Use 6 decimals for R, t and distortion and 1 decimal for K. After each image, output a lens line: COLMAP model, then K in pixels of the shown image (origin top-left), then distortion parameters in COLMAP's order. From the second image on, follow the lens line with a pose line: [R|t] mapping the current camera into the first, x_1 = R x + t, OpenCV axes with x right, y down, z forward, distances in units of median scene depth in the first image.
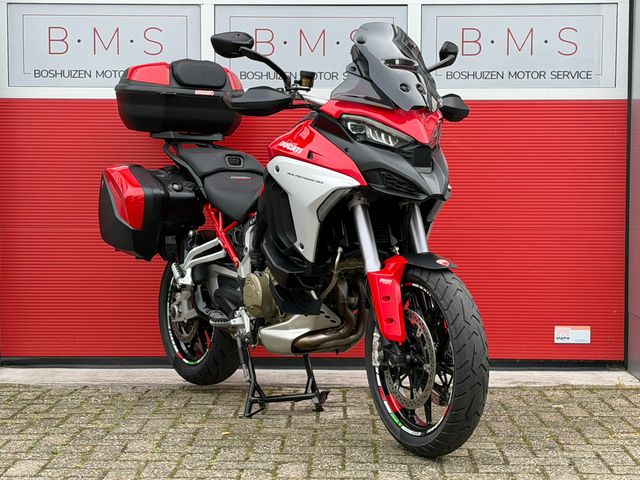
lens RADIAL K [[1358.9, 0, 324.0], [0, 1358.9, 244.7], [0, 0, 1]] dist [0.142548, 0.000000]
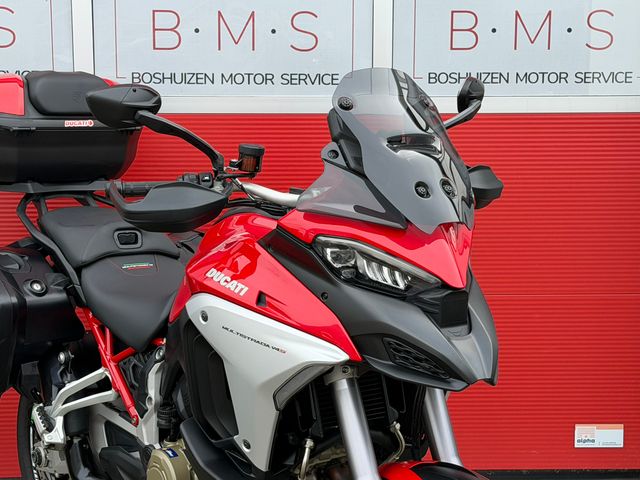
lens RADIAL K [[1358.9, 0, 320.5], [0, 1358.9, 244.8], [0, 0, 1]] dist [0.142548, 0.000000]
pose [[0.996717, -0.012633, 0.079977, -0.027167], [0.005020, 0.995494, 0.094689, -0.125674], [-0.080813, -0.093977, 0.992289, 0.357650]]
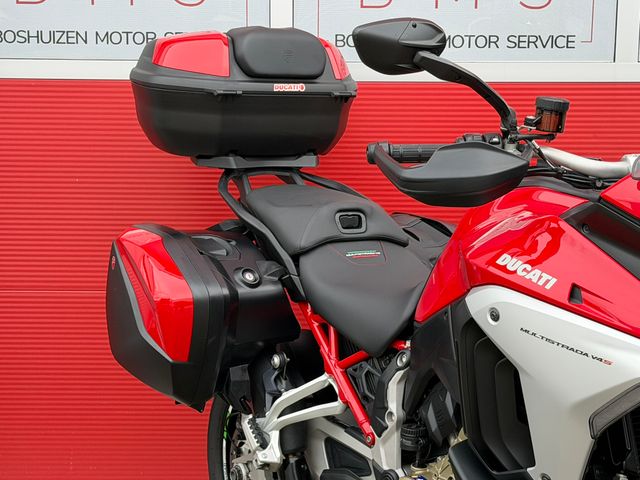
lens RADIAL K [[1358.9, 0, 318.2], [0, 1358.9, 243.9], [0, 0, 1]] dist [0.142548, 0.000000]
pose [[0.999994, 0.001031, 0.003387, -0.084827], [-0.001339, 0.995749, 0.092100, -0.108074], [-0.003278, -0.092104, 0.995744, 0.470338]]
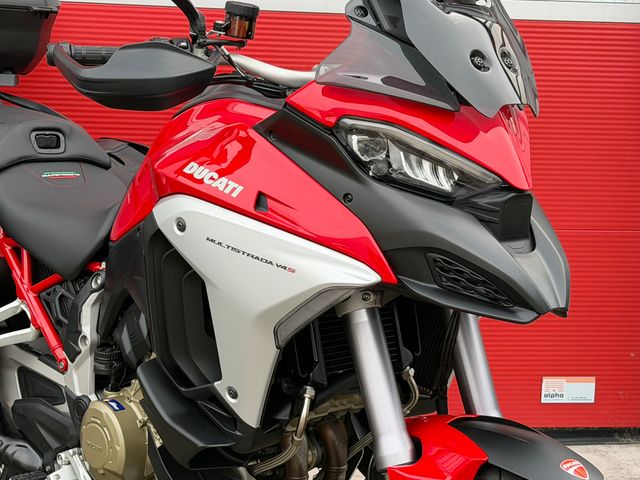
lens RADIAL K [[1358.9, 0, 324.8], [0, 1358.9, 239.5], [0, 0, 1]] dist [0.142548, 0.000000]
pose [[0.981399, 0.001526, 0.191975, -0.065244], [-0.024409, 0.992845, 0.116890, -0.092164], [-0.190423, -0.119402, 0.974414, 0.482282]]
